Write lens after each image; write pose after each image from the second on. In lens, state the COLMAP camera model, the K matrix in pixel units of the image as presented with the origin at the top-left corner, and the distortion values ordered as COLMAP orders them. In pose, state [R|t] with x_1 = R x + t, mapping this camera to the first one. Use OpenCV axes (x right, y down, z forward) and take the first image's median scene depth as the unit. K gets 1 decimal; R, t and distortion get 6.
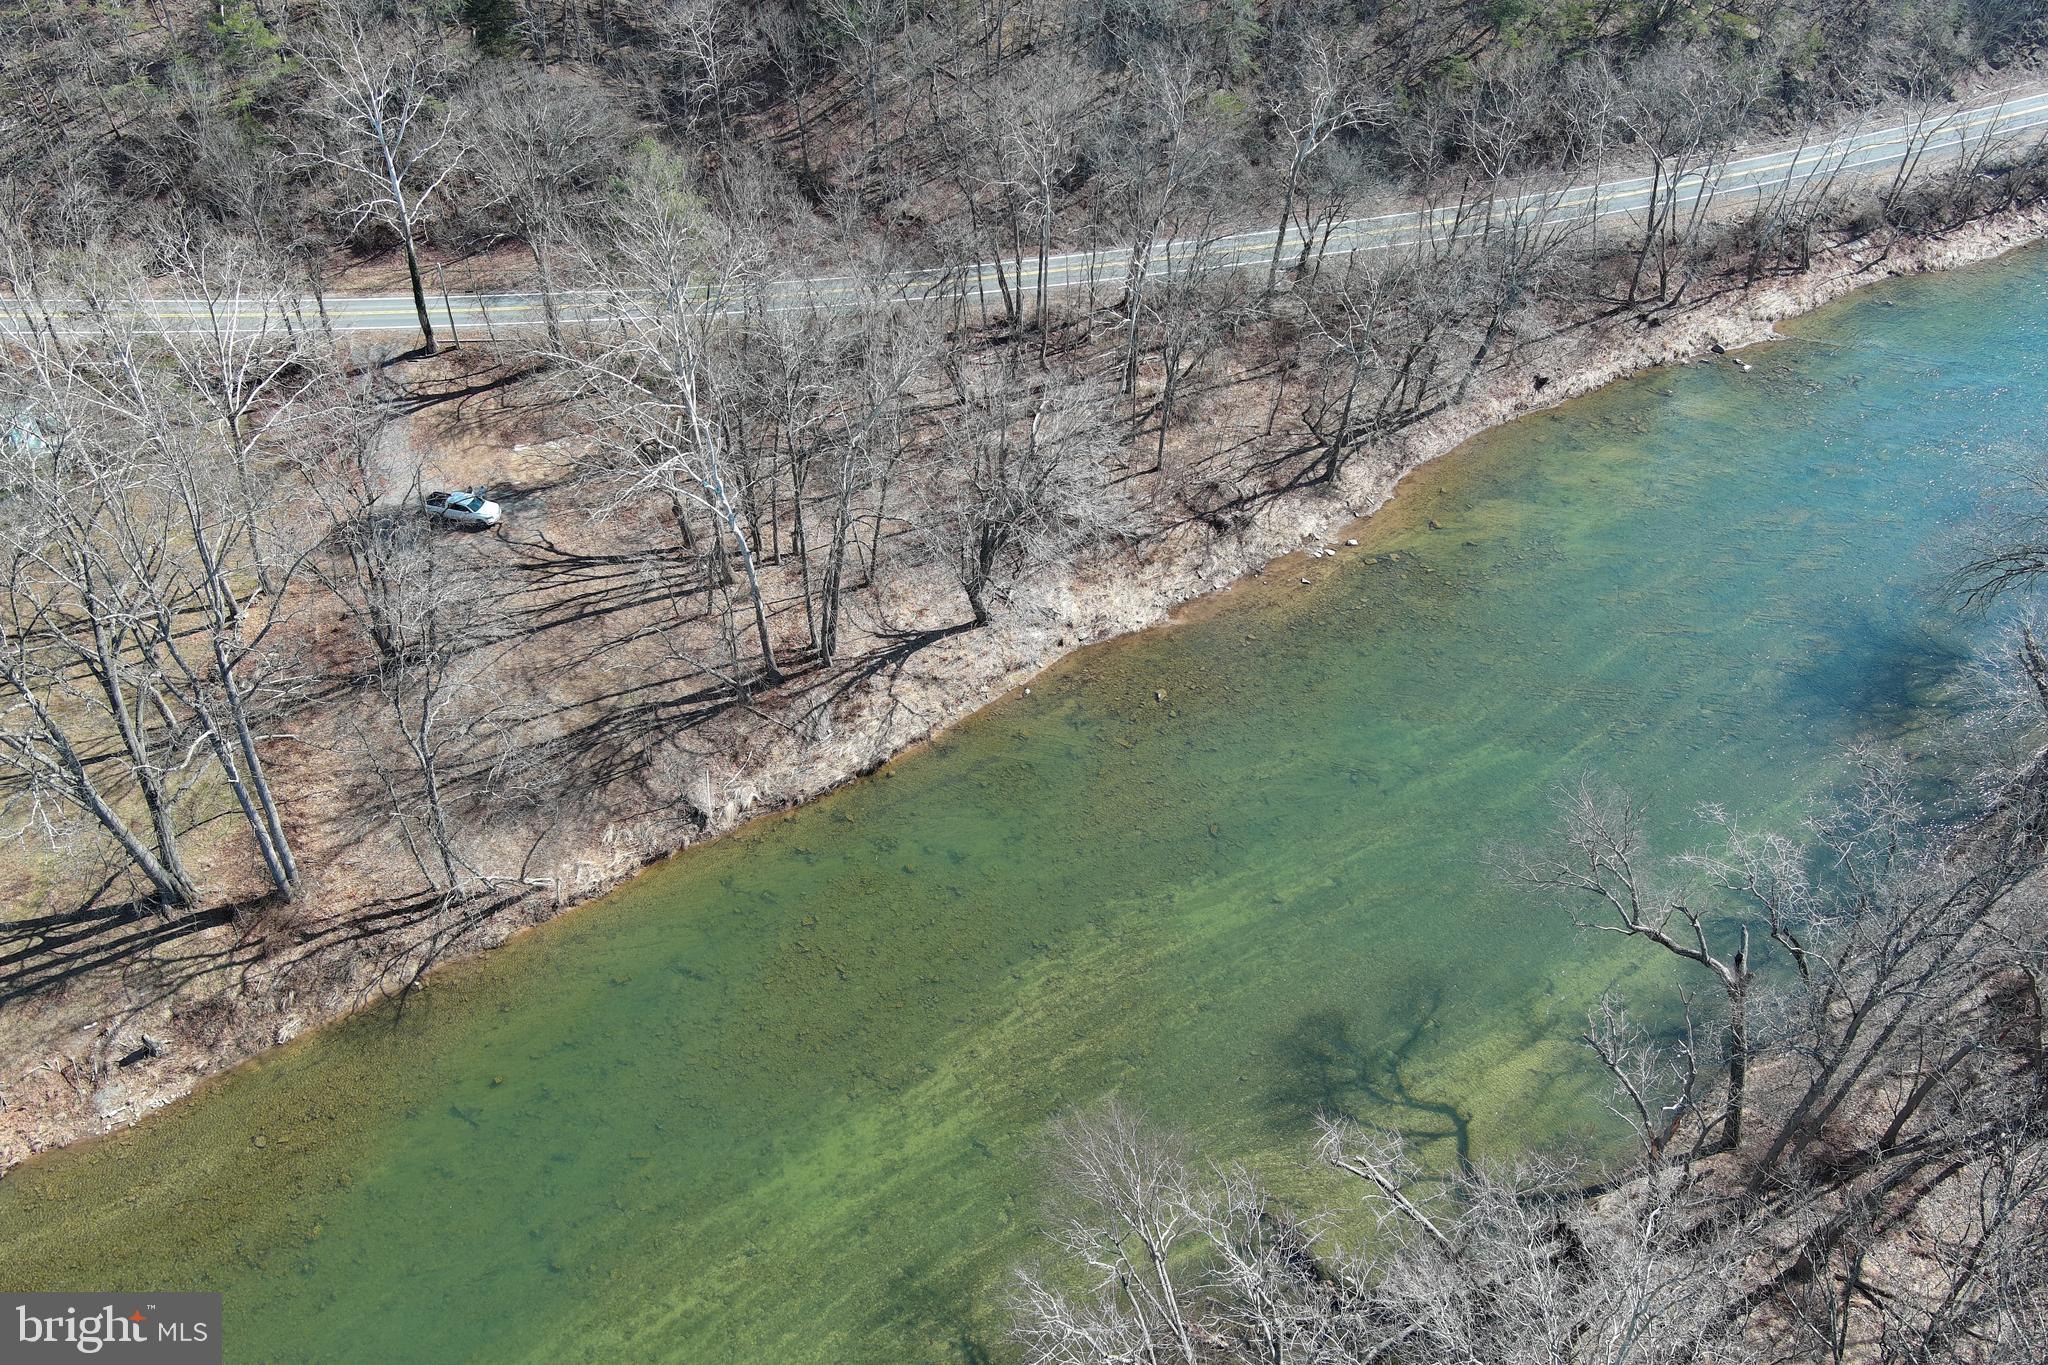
lens RADIAL K [[1583.6, 0, 1020.8], [0, 1583.6, 684.1], [0, 0, 1]] dist [0.038284, -0.046907]
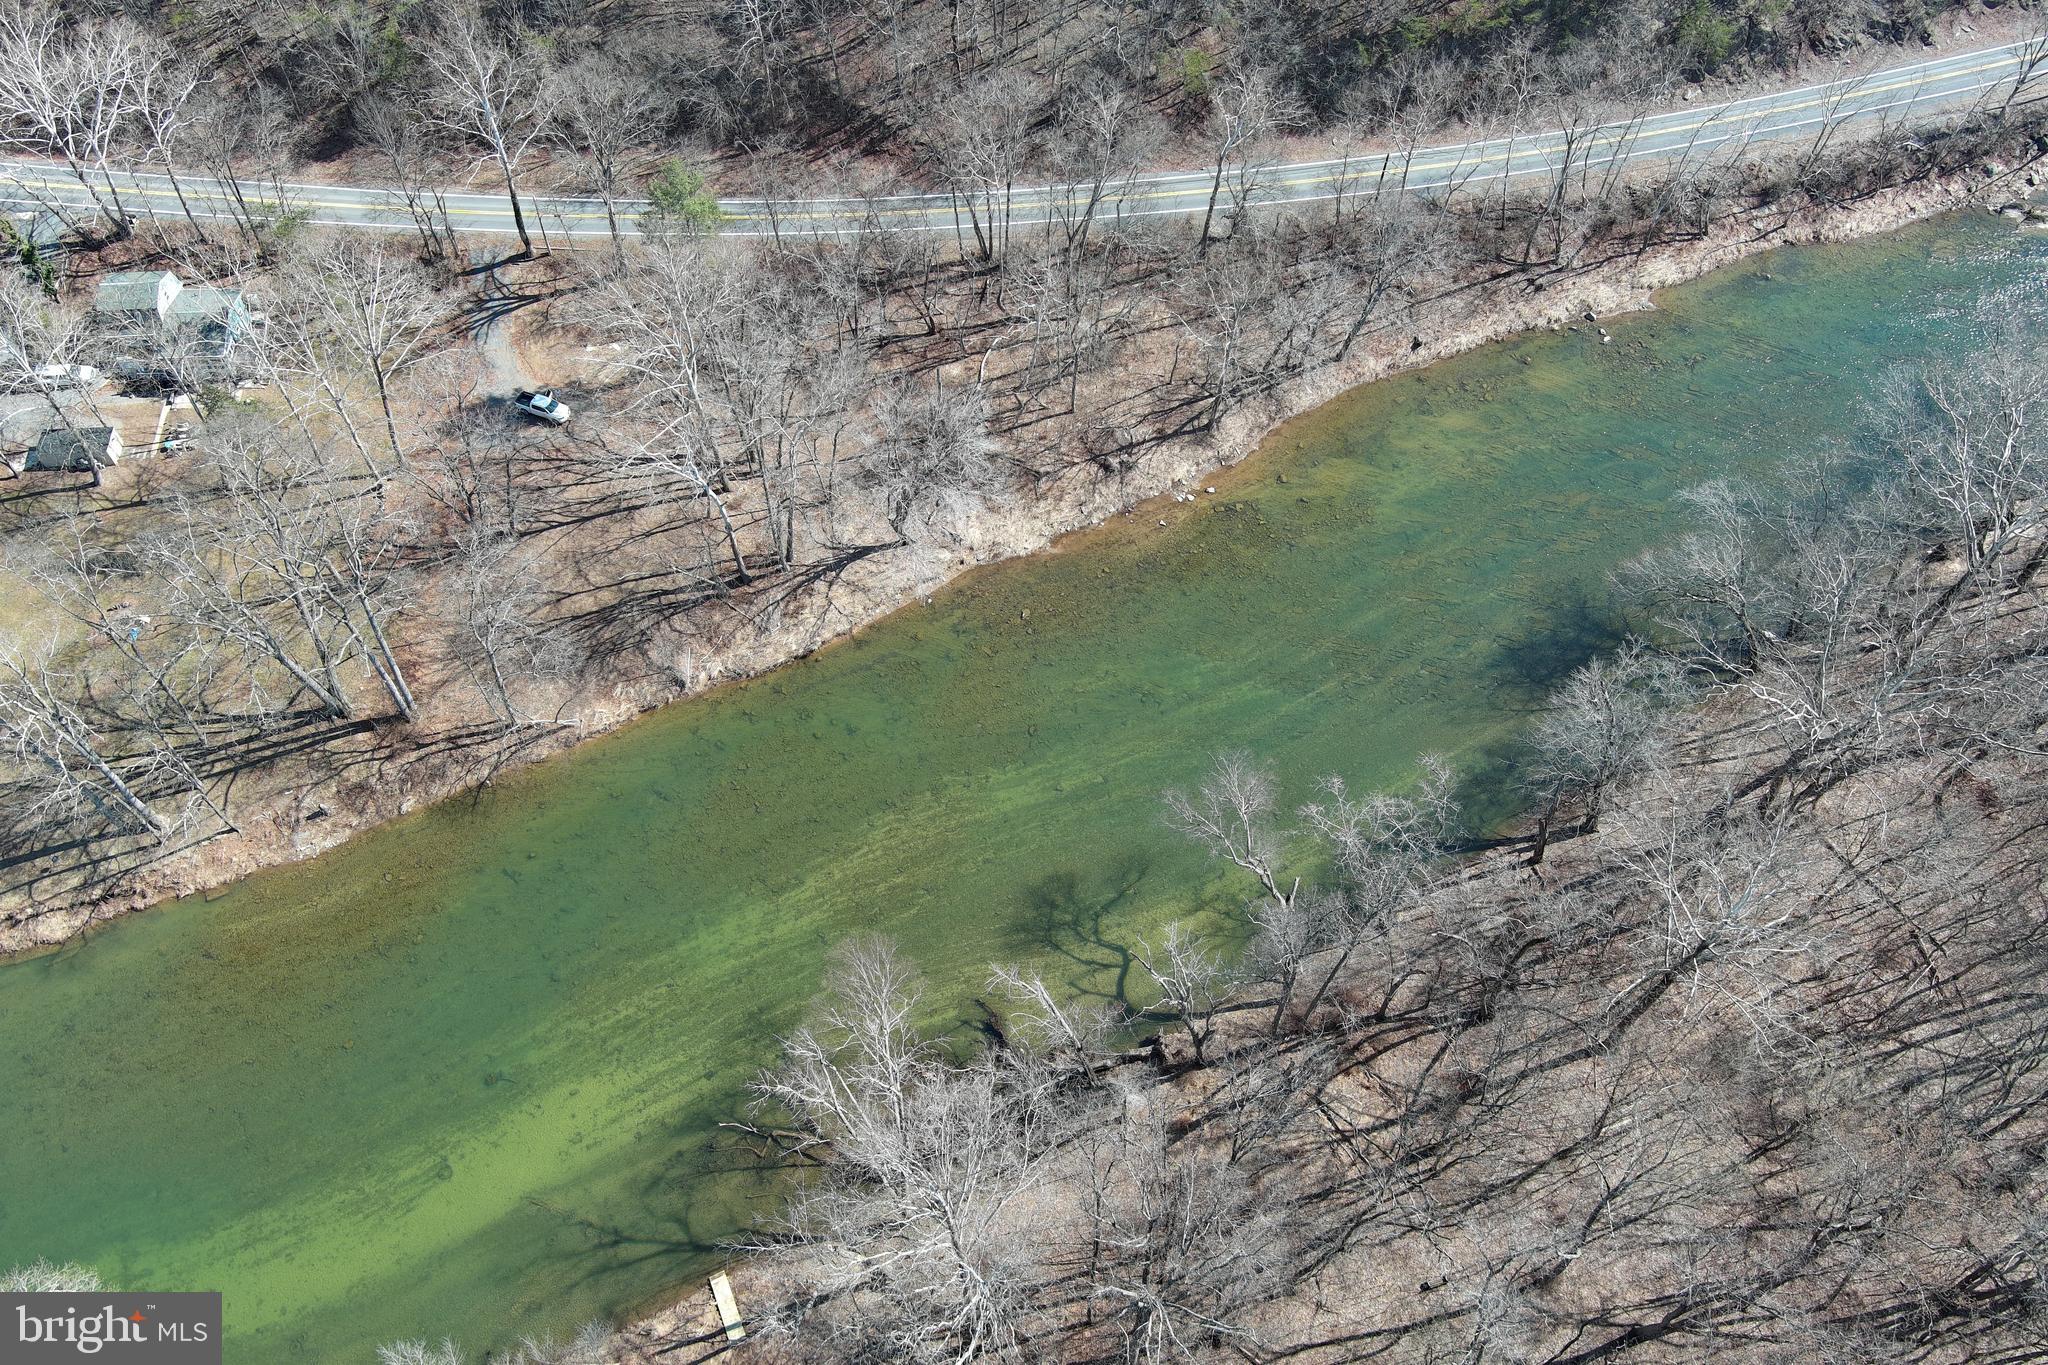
lens RADIAL K [[1593.5, 0, 1021.6], [0, 1593.5, 683.8], [0, 0, 1]] dist [0.033199, -0.044353]
pose [[0.988941, 0.116085, -0.092299, 0.226841], [-0.089635, 0.963668, 0.251613, -0.290422], [0.118154, -0.240557, 0.963417, -0.353179]]
